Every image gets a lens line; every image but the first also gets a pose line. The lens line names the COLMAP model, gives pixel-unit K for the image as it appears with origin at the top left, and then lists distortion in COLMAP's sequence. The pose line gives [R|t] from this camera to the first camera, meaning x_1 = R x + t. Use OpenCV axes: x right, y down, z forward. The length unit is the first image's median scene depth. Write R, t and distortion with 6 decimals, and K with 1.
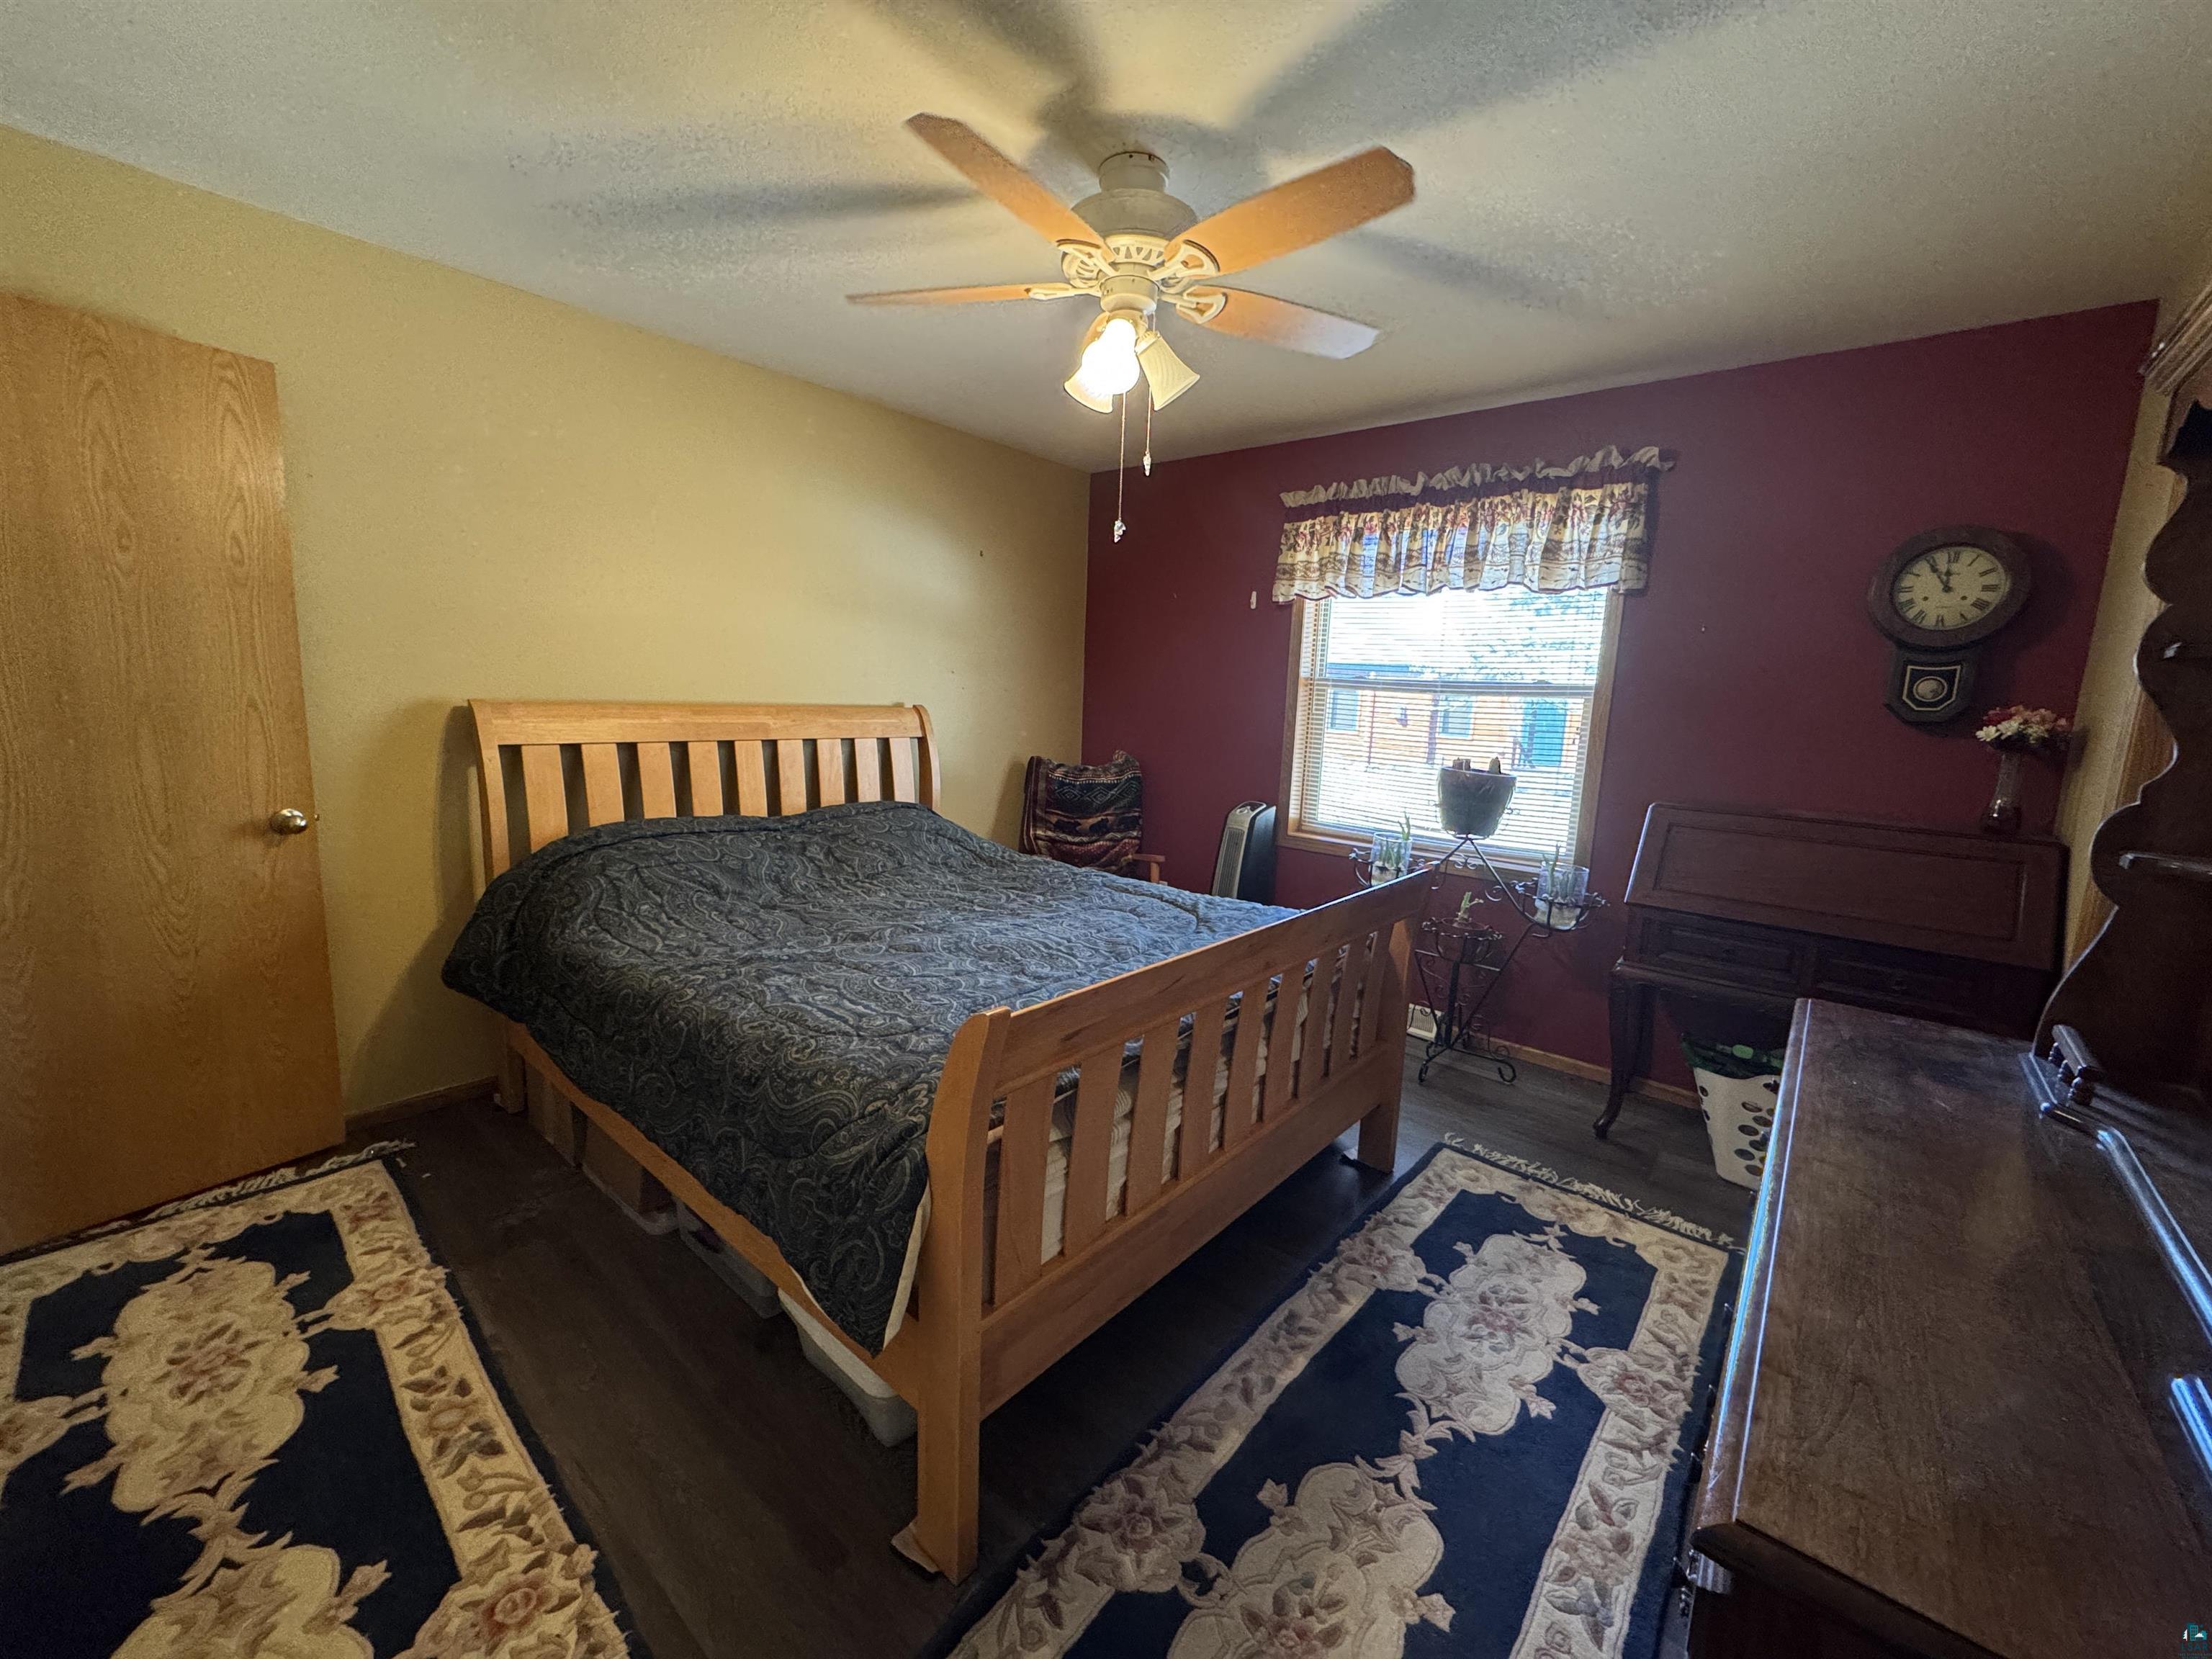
lens RADIAL K [[880.2, 0, 1101.1], [0, 880.2, 821.7], [0, 0, 1]] dist [-0.002600, 0.000873]
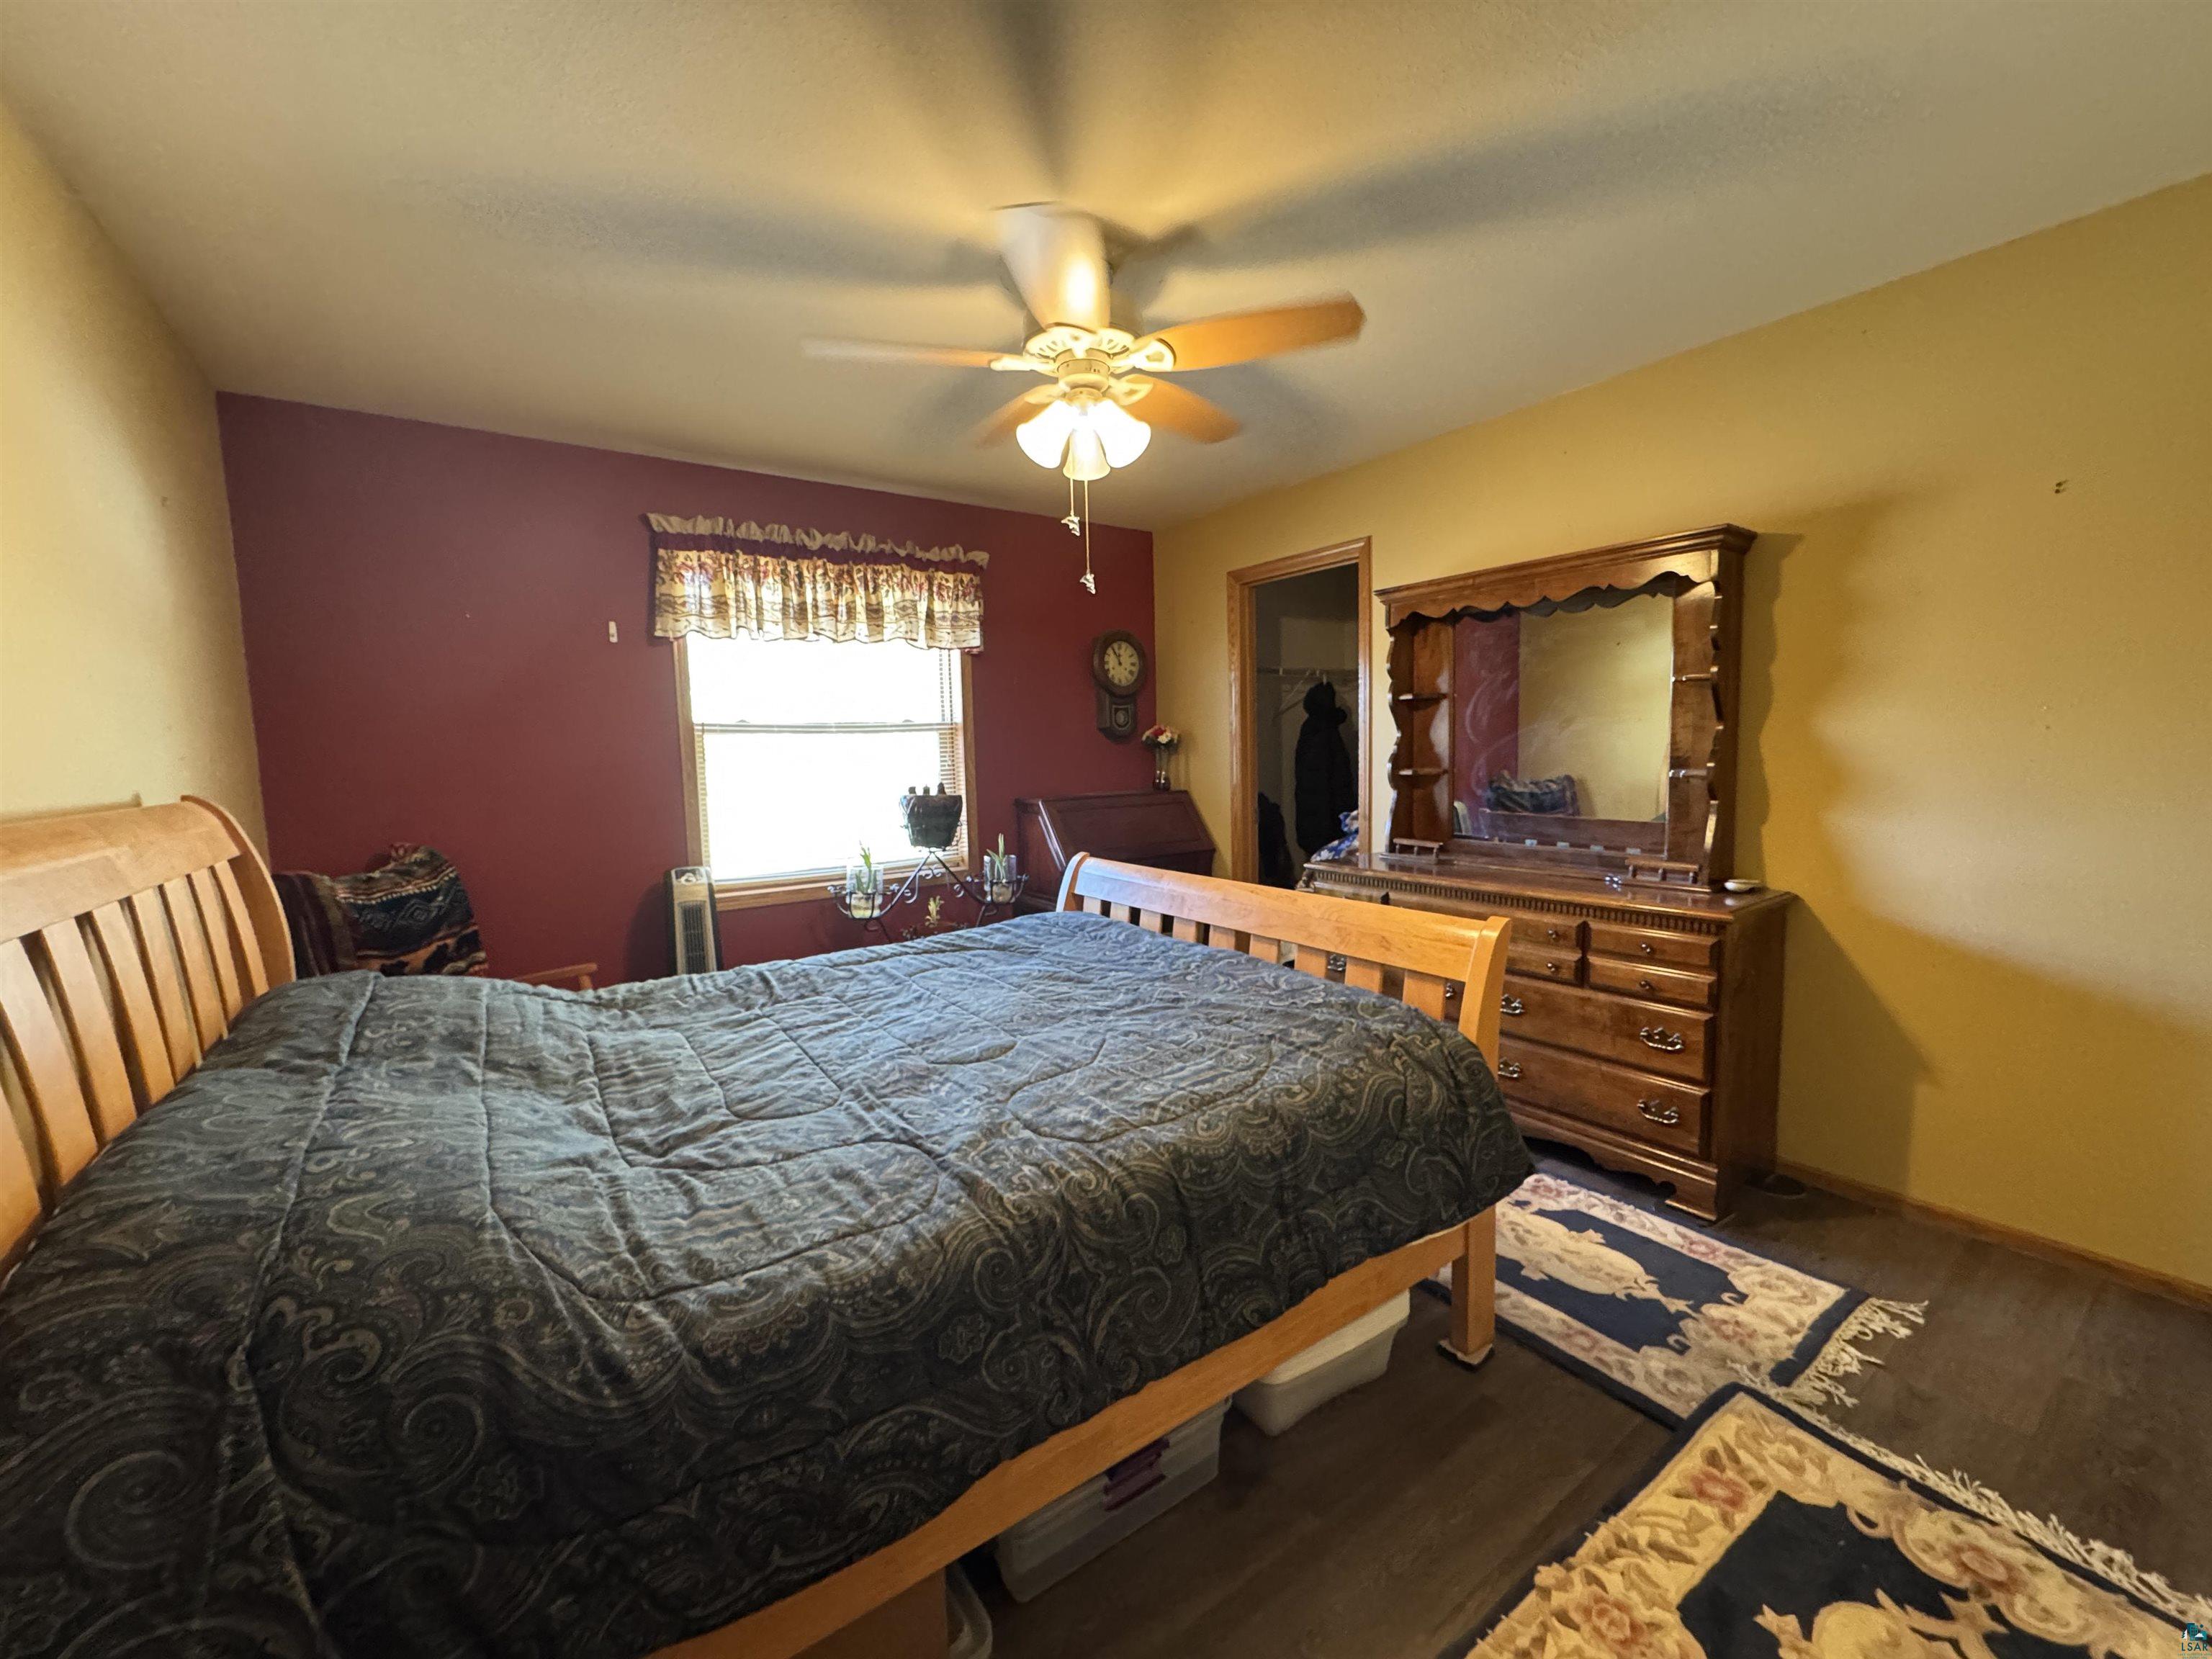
lens RADIAL K [[880.2, 0, 1102.9], [0, 880.2, 827.8], [0, 0, 1]] dist [-0.002600, 0.000873]
pose [[0.243839, -0.135920, 0.960244, -0.934645], [0.180741, 0.979152, 0.092700, -0.114720], [-0.952825, 0.150951, 0.263322, 0.650802]]
